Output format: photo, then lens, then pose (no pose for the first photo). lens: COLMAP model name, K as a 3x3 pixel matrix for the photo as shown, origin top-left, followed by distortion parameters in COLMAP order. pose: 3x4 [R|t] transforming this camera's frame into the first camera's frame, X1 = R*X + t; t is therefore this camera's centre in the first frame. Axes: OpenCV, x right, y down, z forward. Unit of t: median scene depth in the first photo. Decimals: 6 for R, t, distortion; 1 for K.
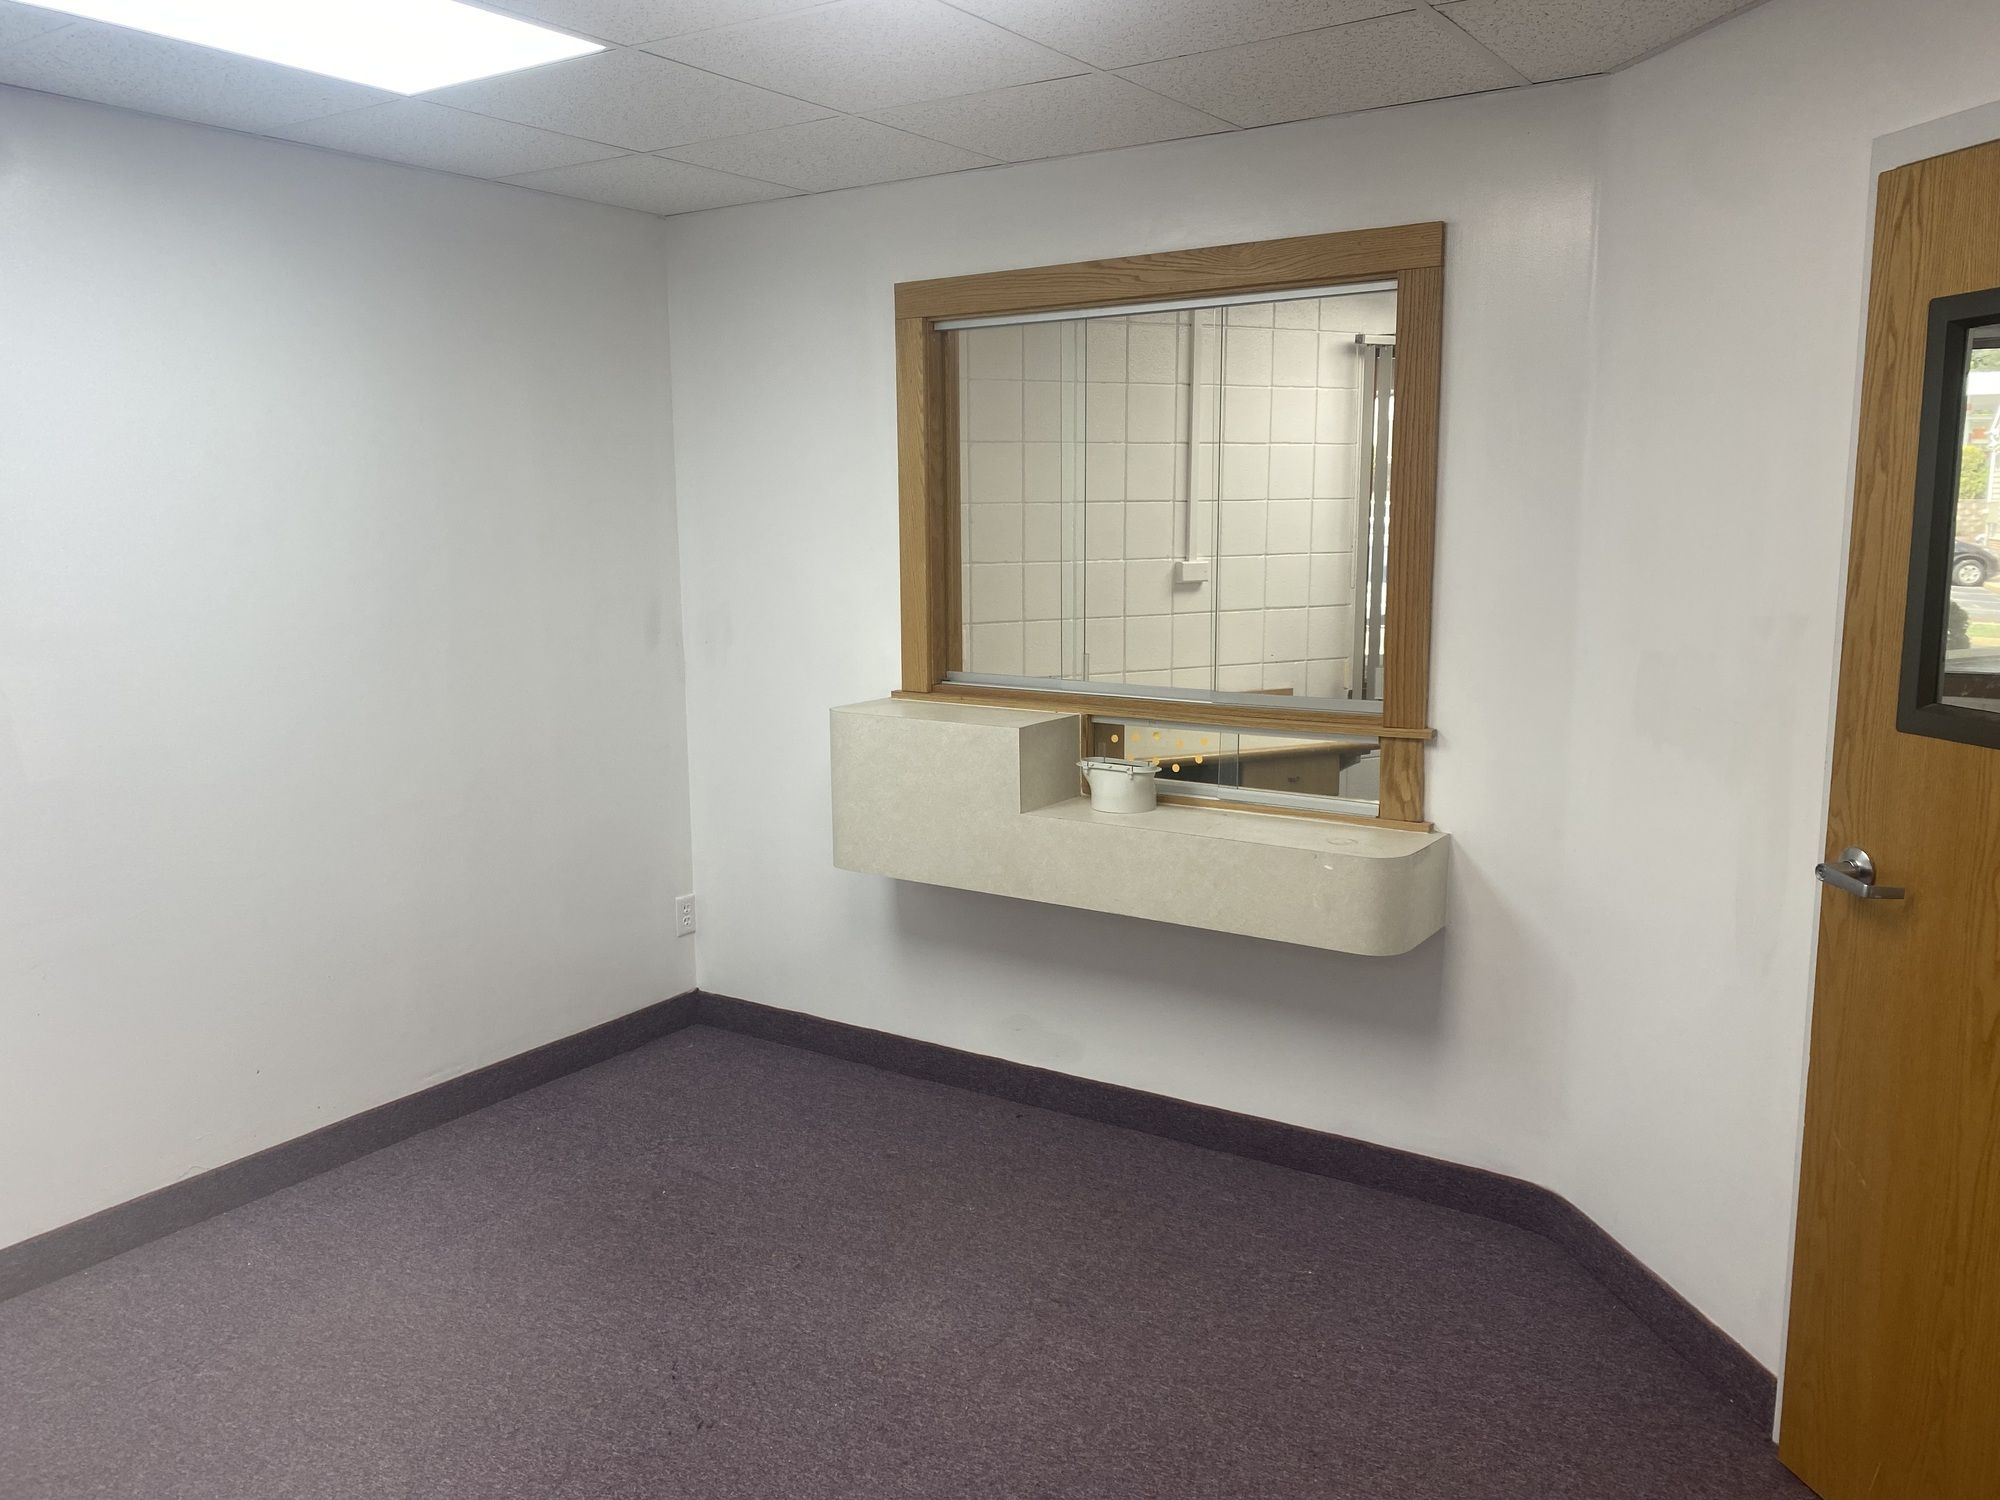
lens RADIAL K [[1543.1, 0, 1001.8], [0, 1543.1, 747.9], [0, 0, 1]] dist [0.036737, -0.000202]
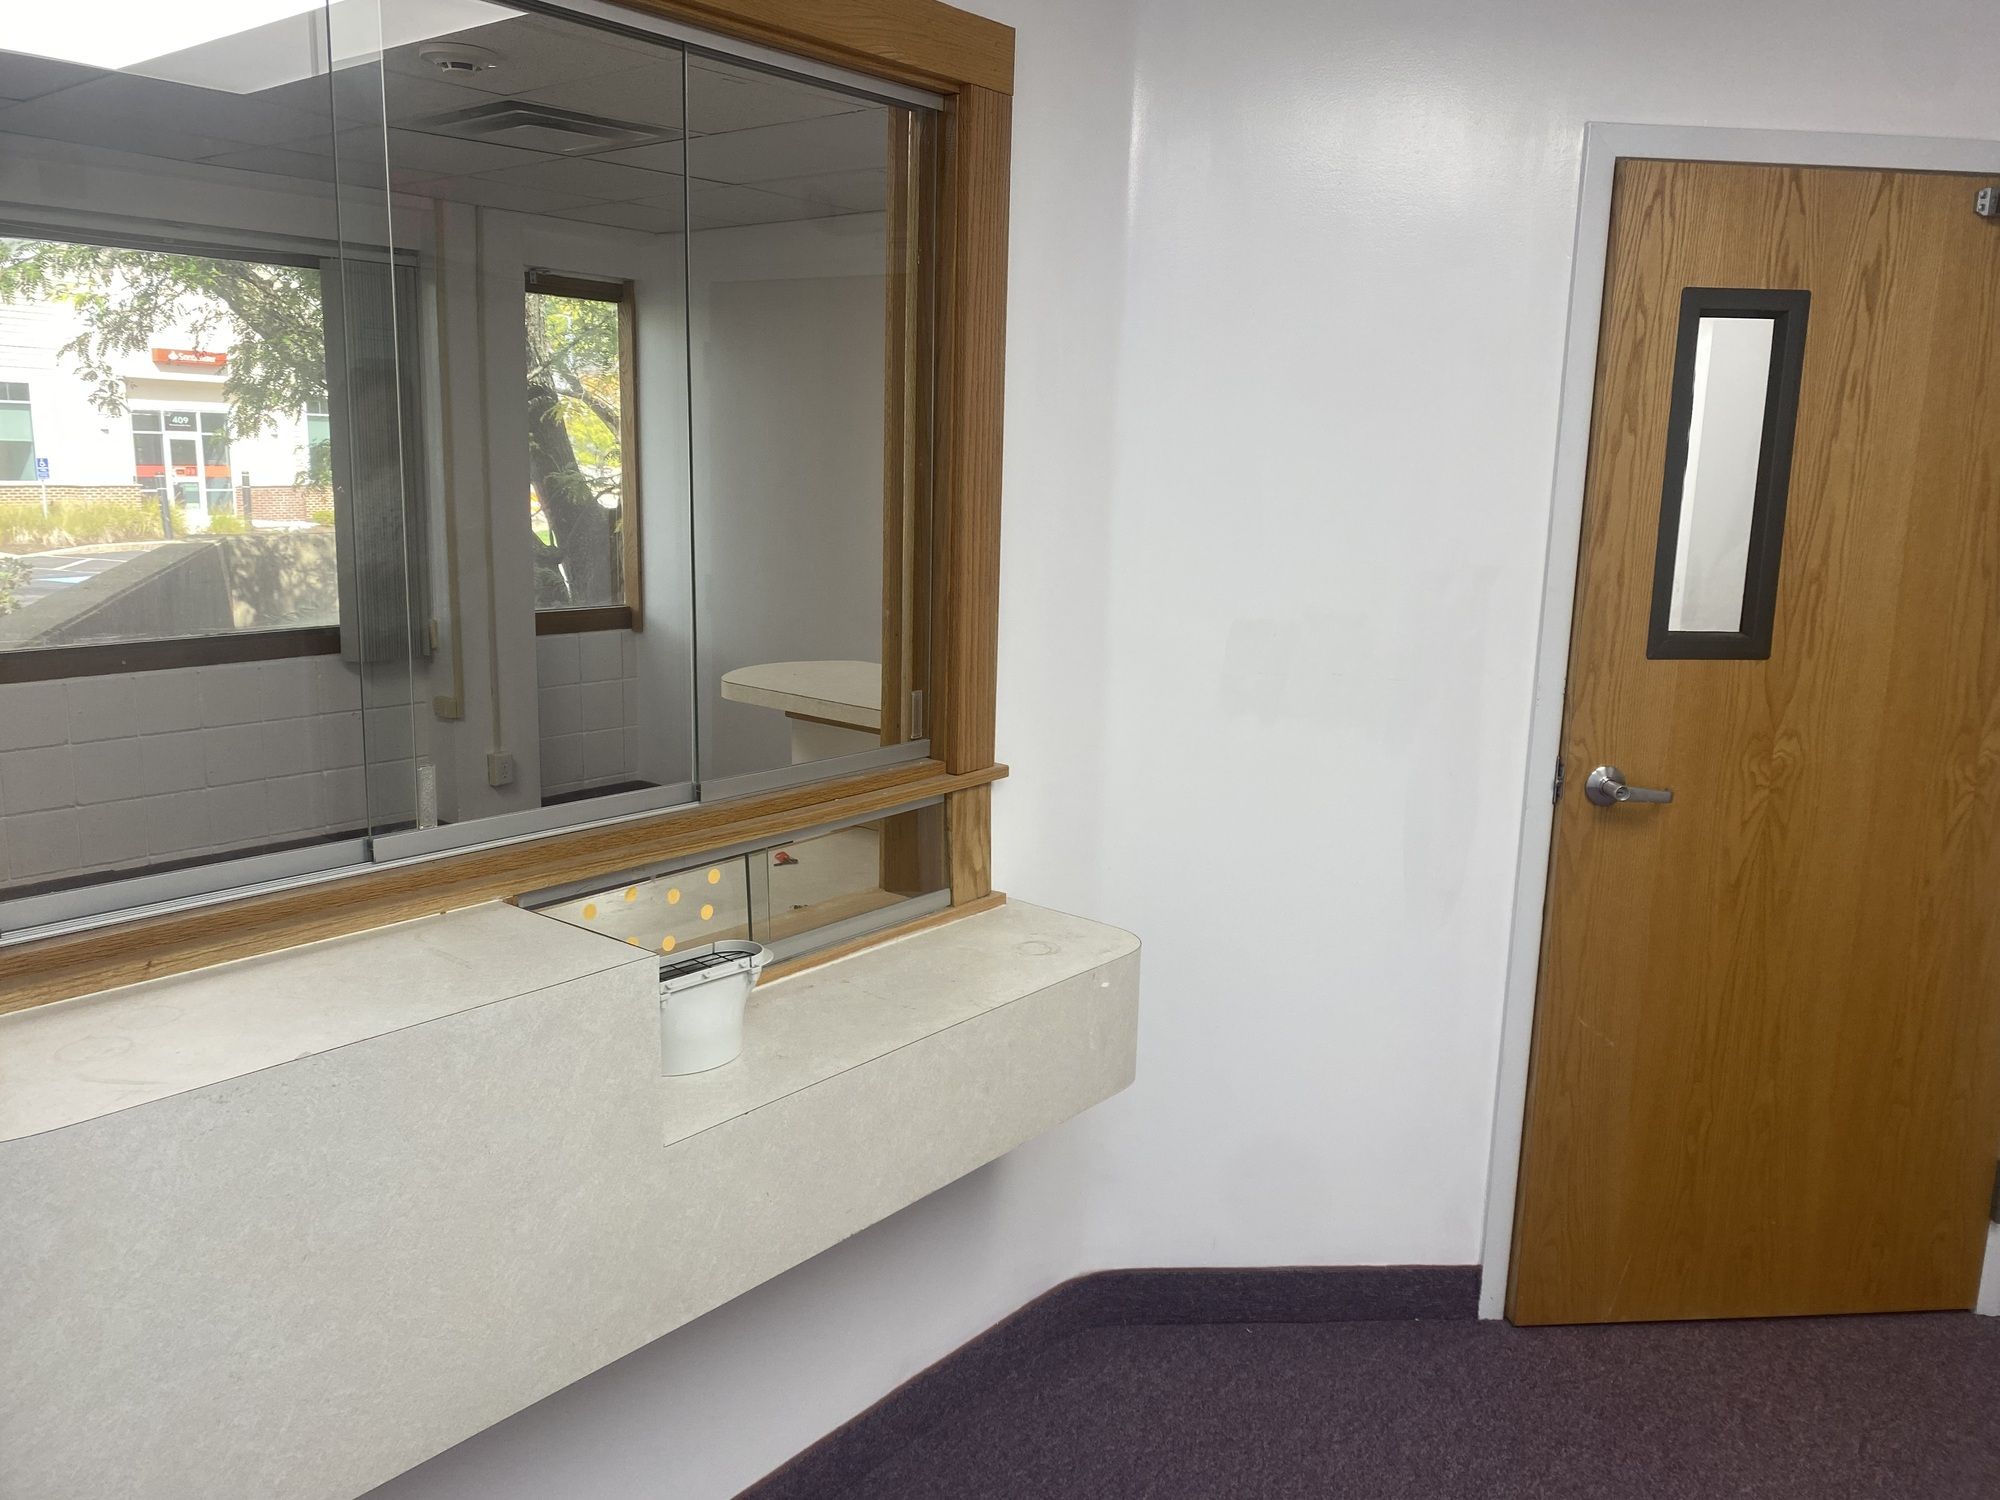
lens RADIAL K [[1543.1, 0, 1002.5], [0, 1543.1, 757.0], [0, 0, 1]] dist [0.036737, -0.000202]
pose [[0.078871, -0.181437, 0.980235, -0.617411], [0.130531, 0.976712, 0.170282, -0.199762], [-0.988302, 0.114520, 0.100717, 1.364350]]
